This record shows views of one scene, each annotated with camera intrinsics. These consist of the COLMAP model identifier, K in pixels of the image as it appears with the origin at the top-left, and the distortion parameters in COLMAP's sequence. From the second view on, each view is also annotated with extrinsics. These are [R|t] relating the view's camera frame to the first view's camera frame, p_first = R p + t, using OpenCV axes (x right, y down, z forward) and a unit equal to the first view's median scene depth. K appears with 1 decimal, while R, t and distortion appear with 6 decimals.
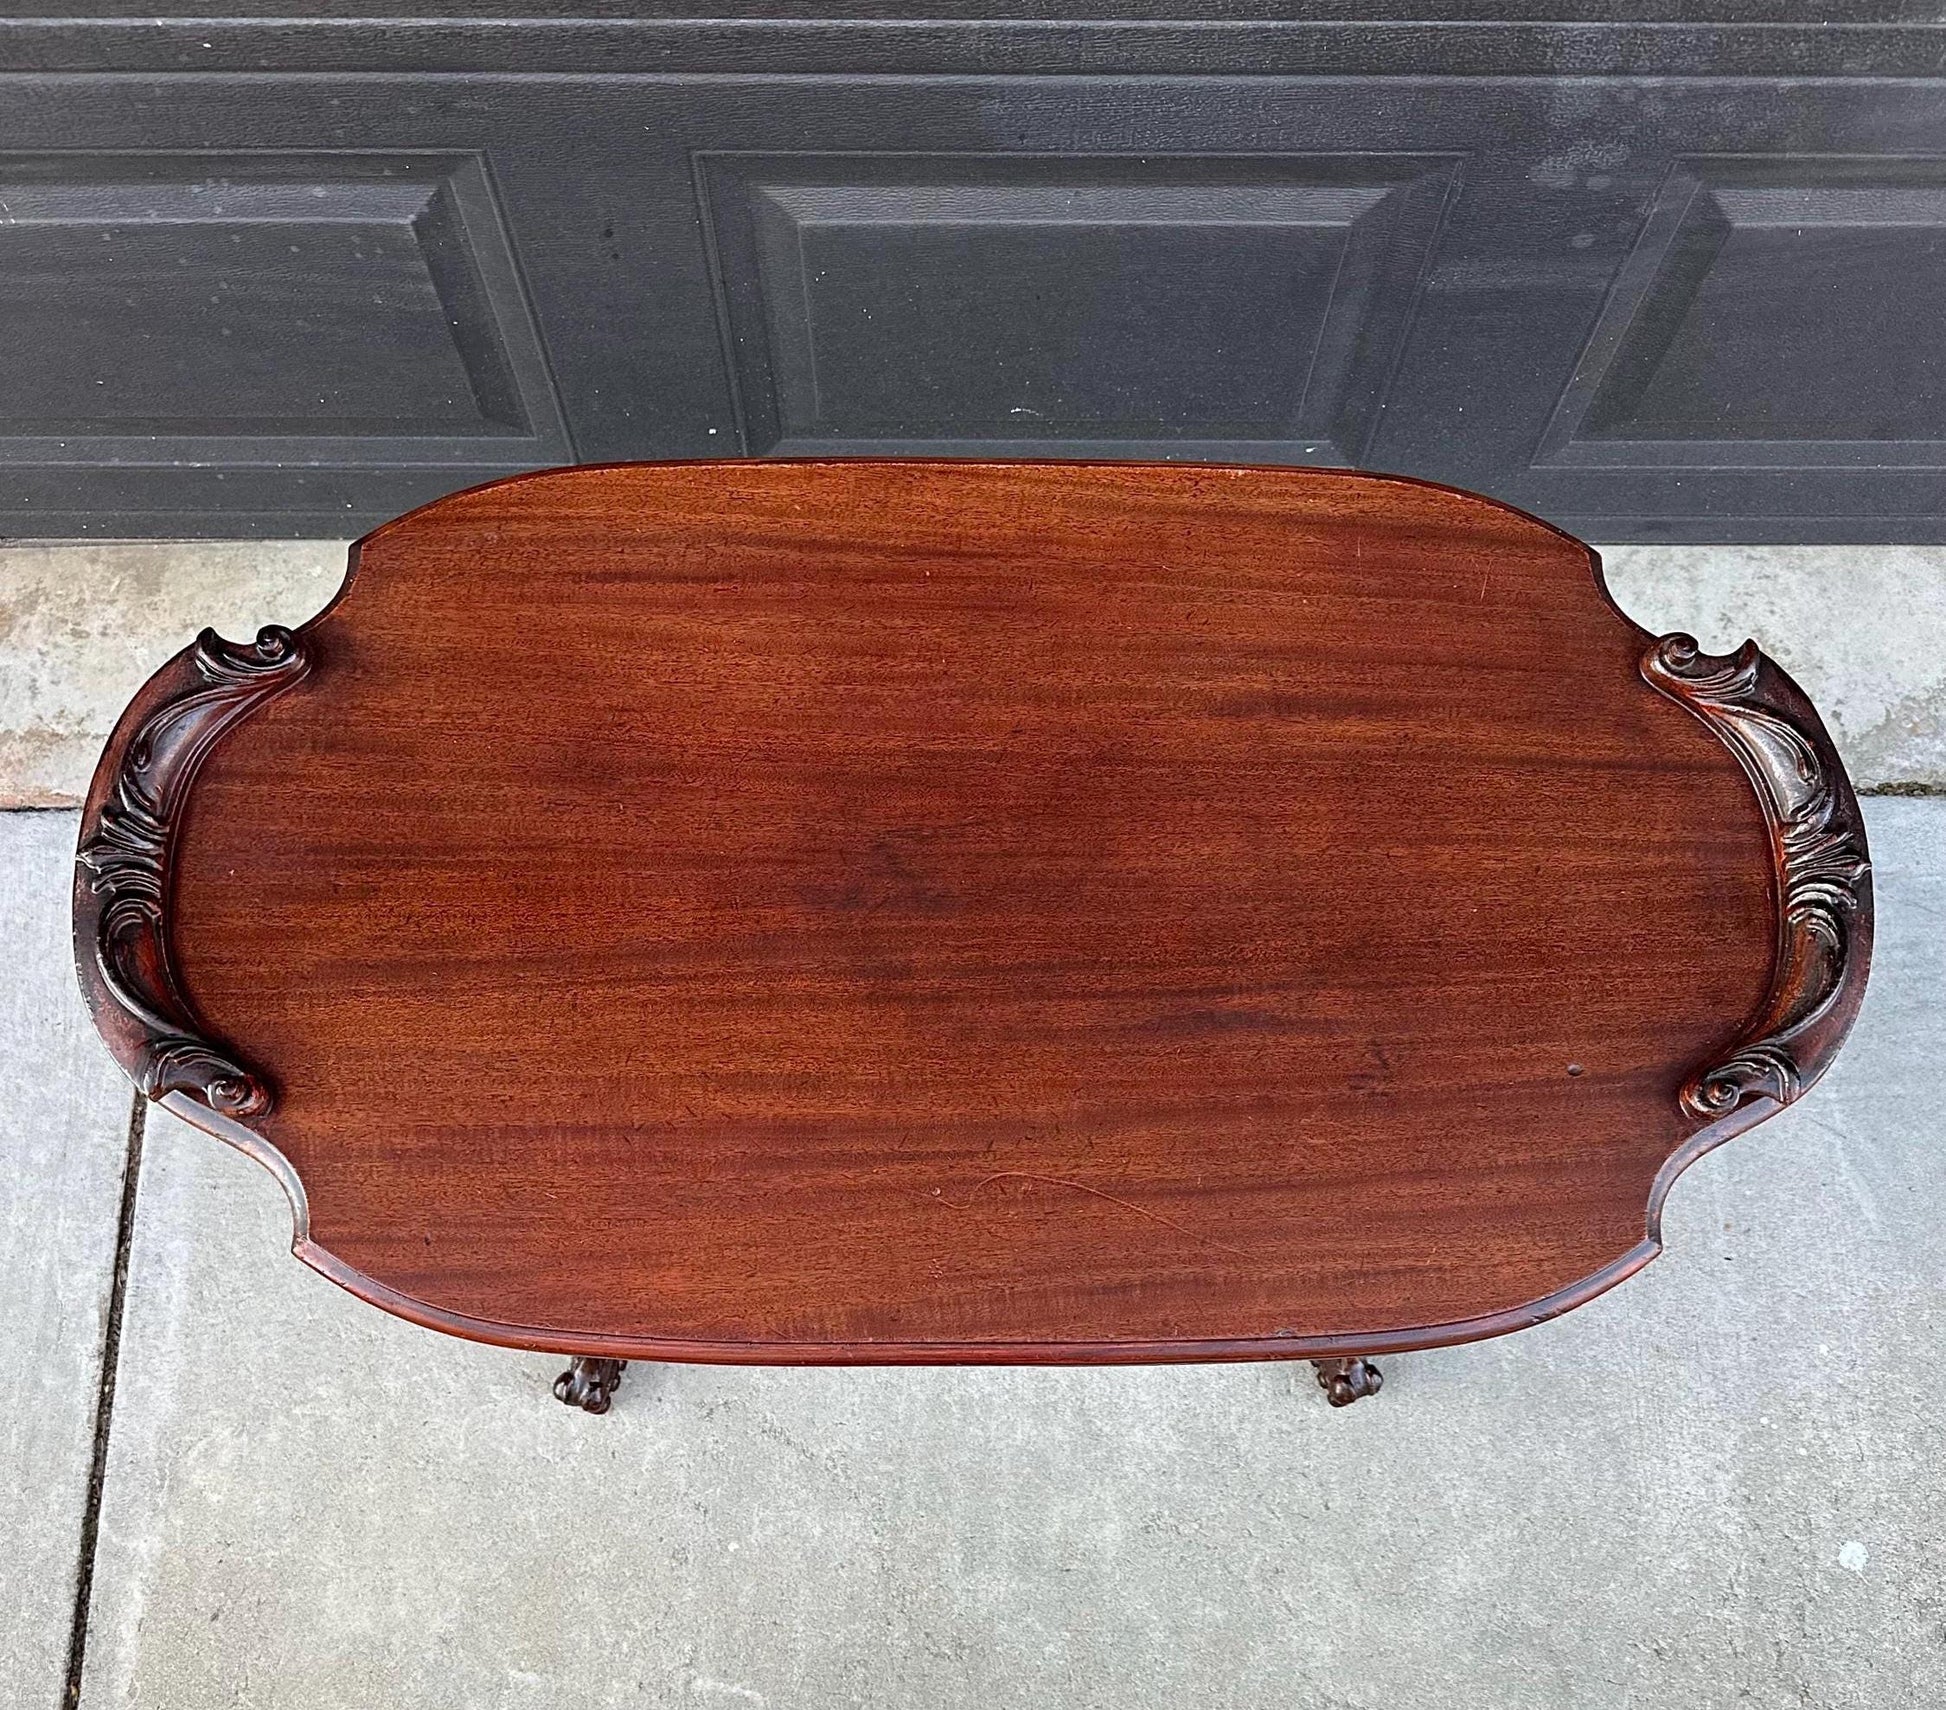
lens RADIAL K [[1875.0, 0, 977.9], [0, 1875.0, 1167.5], [0, 0, 1]] dist [0.116762, -0.180162]
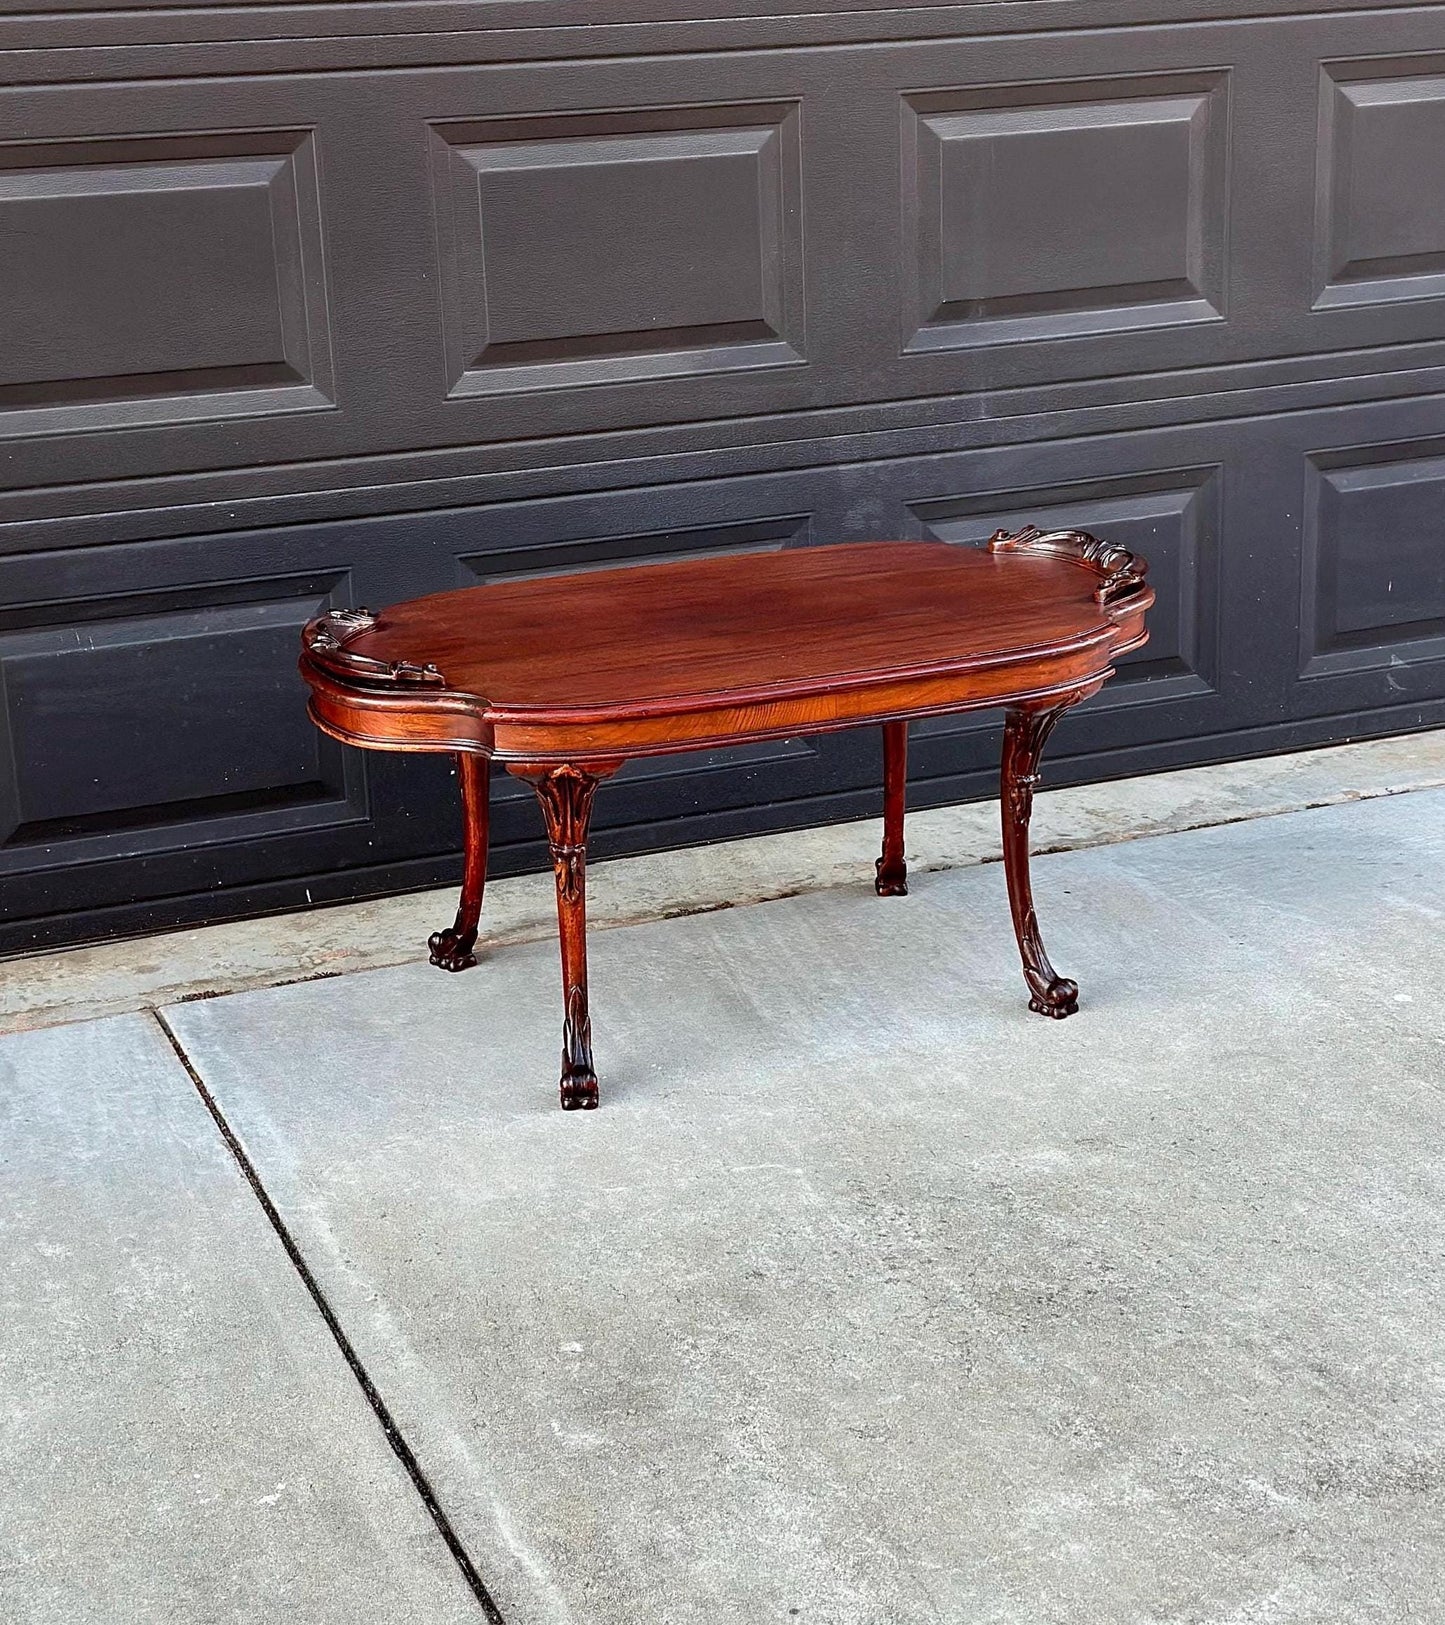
lens RADIAL K [[2949.8, 0, 758.2], [0, 2949.8, 833.6], [0, 0, 1]] dist [0.148696, 0.010912]
pose [[0.921835, -0.161041, 0.352541, -0.855113], [0.383589, 0.509304, -0.770369, 1.819430], [-0.055489, 0.845384, 0.531268, -0.352561]]
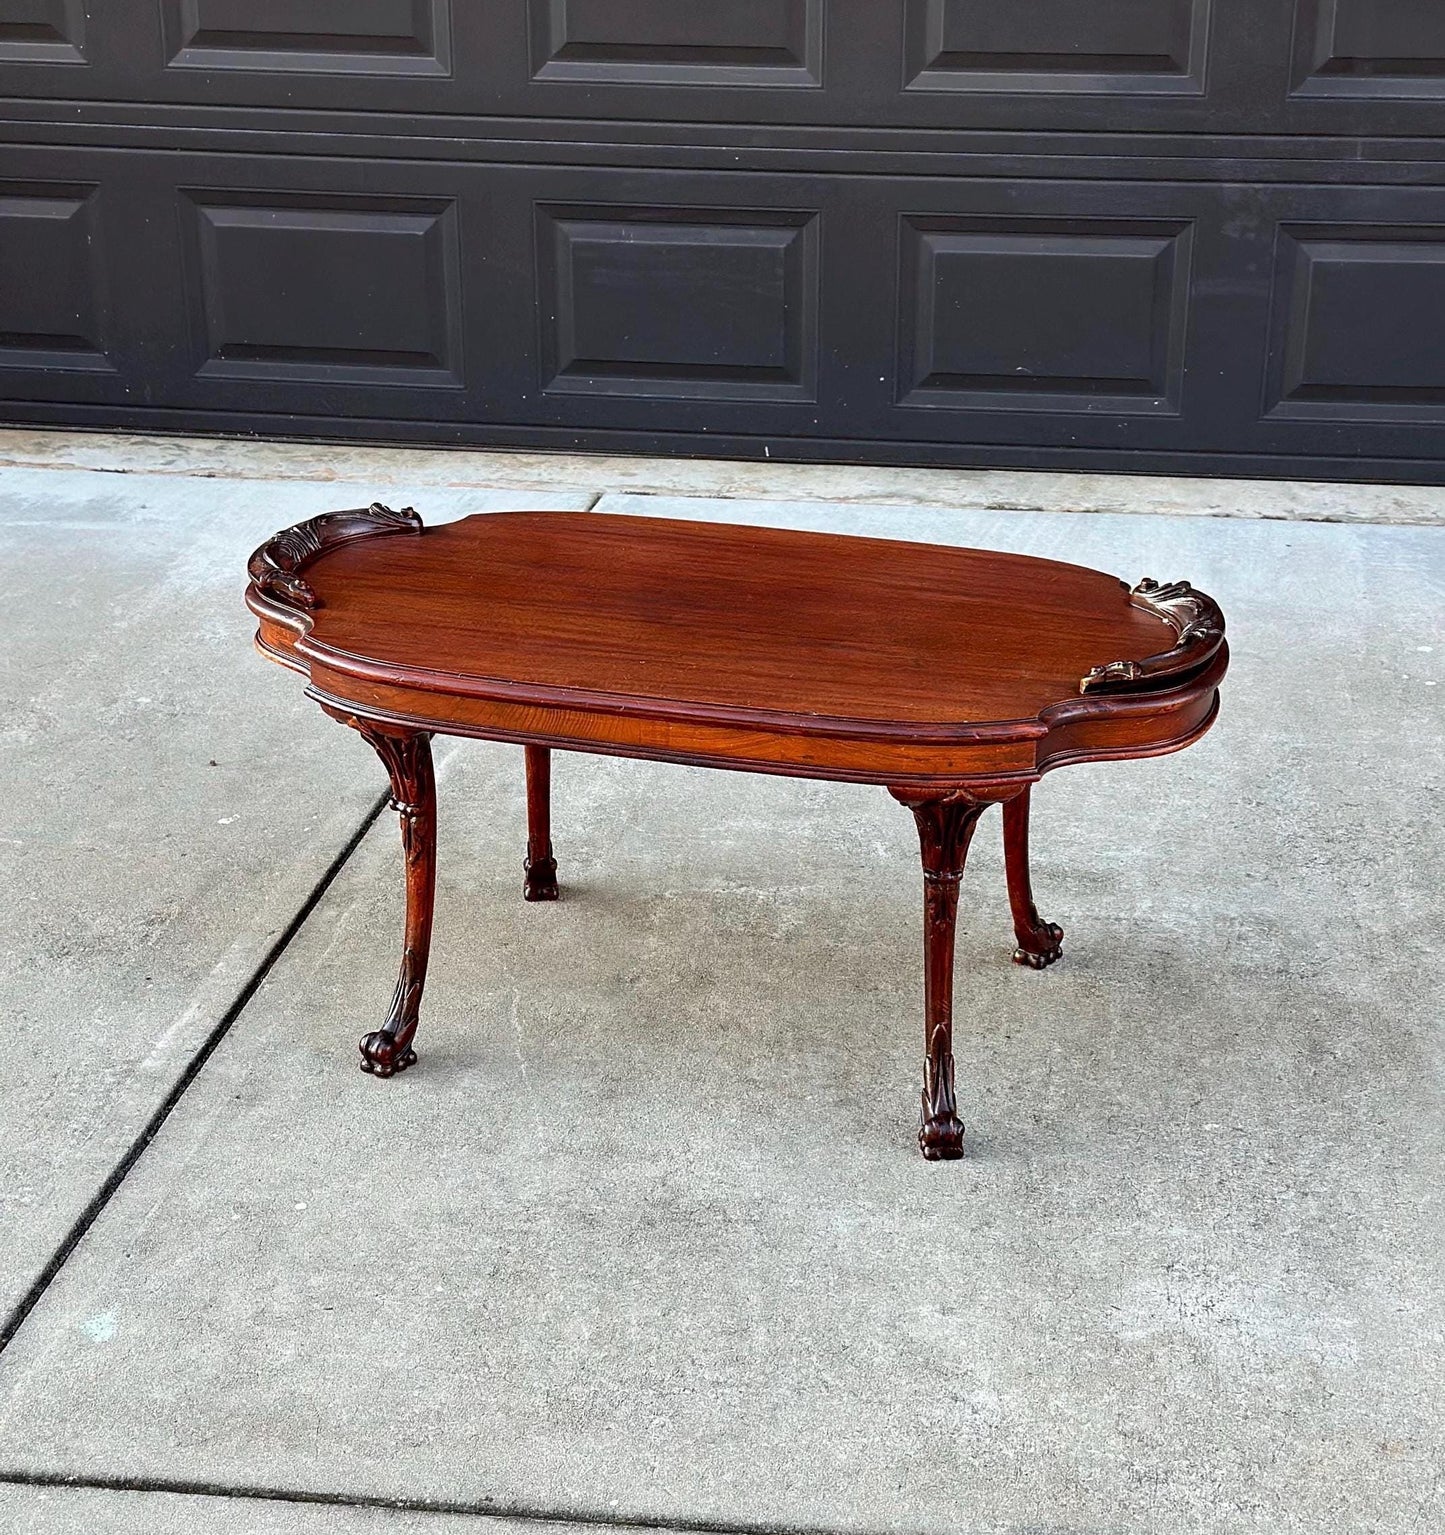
lens RADIAL K [[2837.2, 0, 762.6], [0, 2837.2, 850.1], [0, 0, 1]] dist [0.171112, -0.153403]
pose [[0.990387, 0.044421, -0.130994, 0.193749], [-0.131313, 0.599551, -0.789491, 2.740023], [0.043467, 0.799103, 0.599621, -0.594921]]
